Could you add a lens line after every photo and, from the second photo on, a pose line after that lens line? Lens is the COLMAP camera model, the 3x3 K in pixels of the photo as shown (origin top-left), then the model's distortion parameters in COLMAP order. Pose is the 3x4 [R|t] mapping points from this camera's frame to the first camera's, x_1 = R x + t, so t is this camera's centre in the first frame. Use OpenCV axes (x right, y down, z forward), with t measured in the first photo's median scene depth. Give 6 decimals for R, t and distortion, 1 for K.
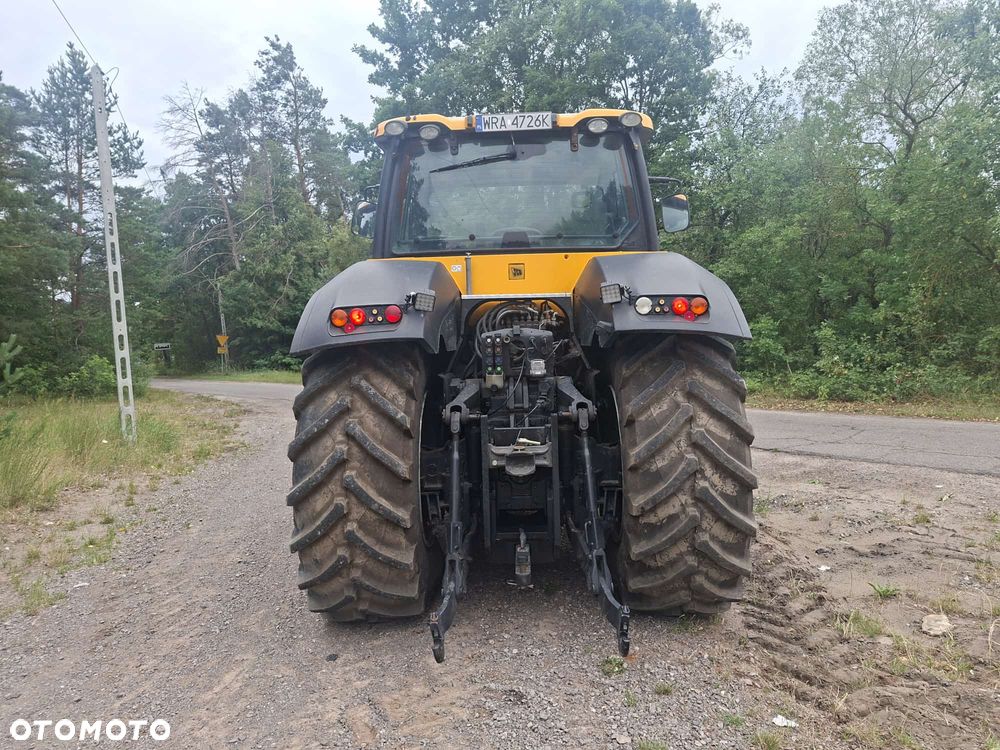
lens RADIAL K [[691.9, 0, 512.9], [0, 691.9, 369.8], [0, 0, 1]] dist [0.092438, -0.108446]
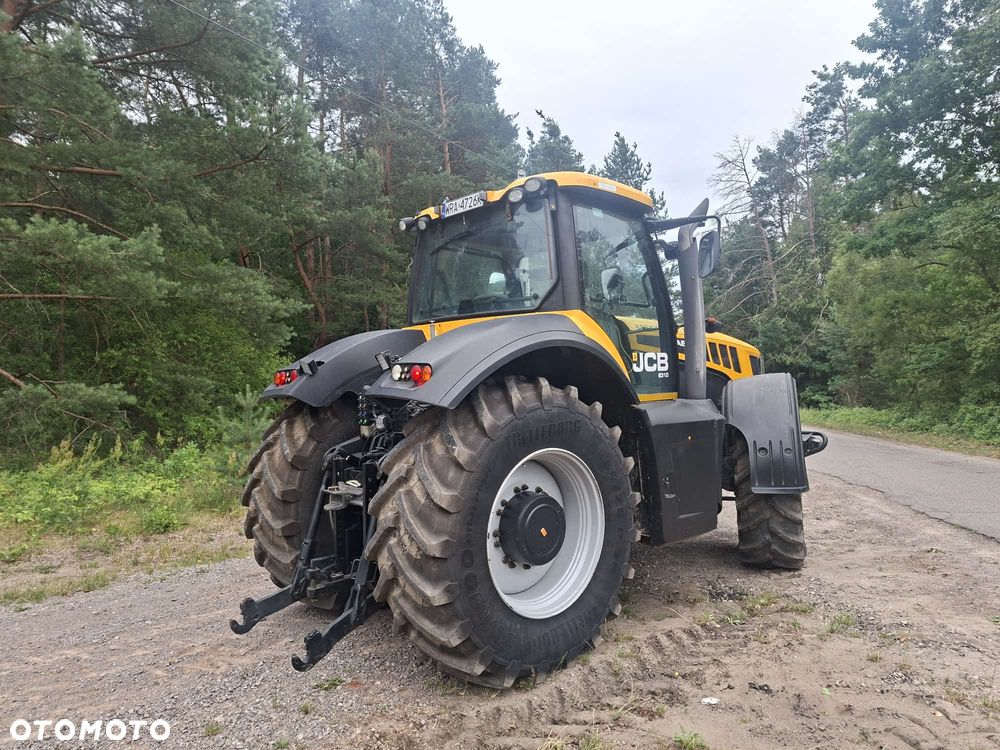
lens RADIAL K [[693.0, 0, 518.8], [0, 693.0, 379.5], [0, 0, 1]] dist [0.097150, -0.122266]
pose [[0.705146, 0.012508, -0.708952, 0.849529], [-0.036313, 0.999169, -0.018490, -0.051751], [0.708132, 0.038783, 0.705014, 0.270061]]
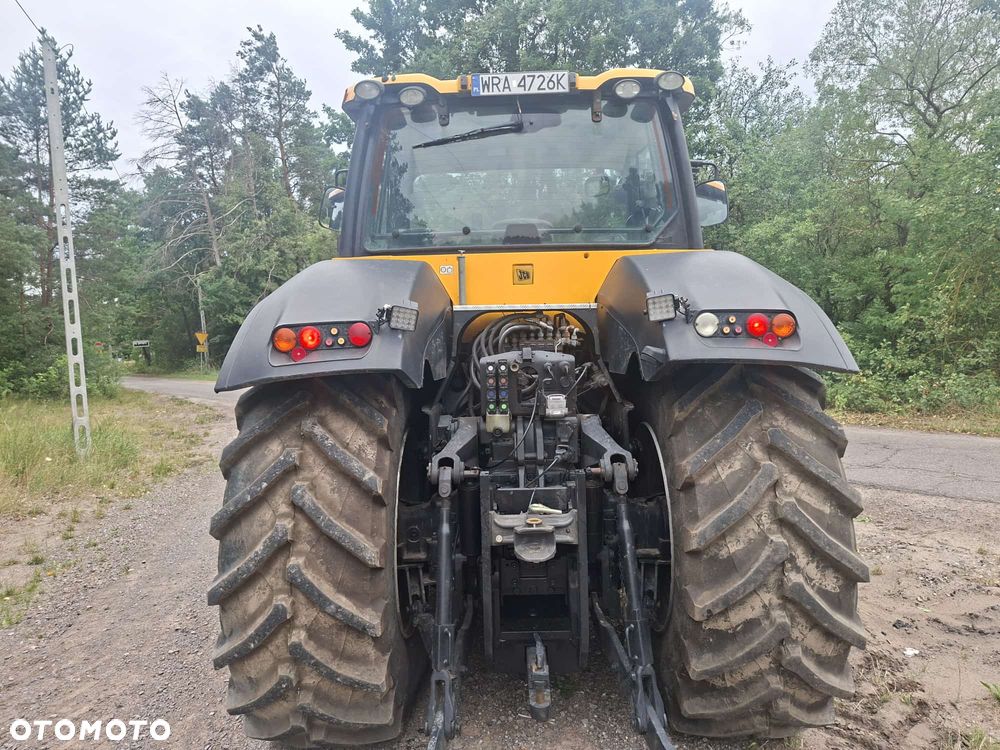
lens RADIAL K [[697.1, 0, 508.2], [0, 697.1, 365.8], [0, 0, 1]] dist [0.073800, -0.077598]
pose [[0.999922, 0.003036, 0.012101, -0.020577], [-0.003013, 0.999994, -0.001873, -0.036133], [-0.012106, 0.001836, 0.999925, 0.208193]]
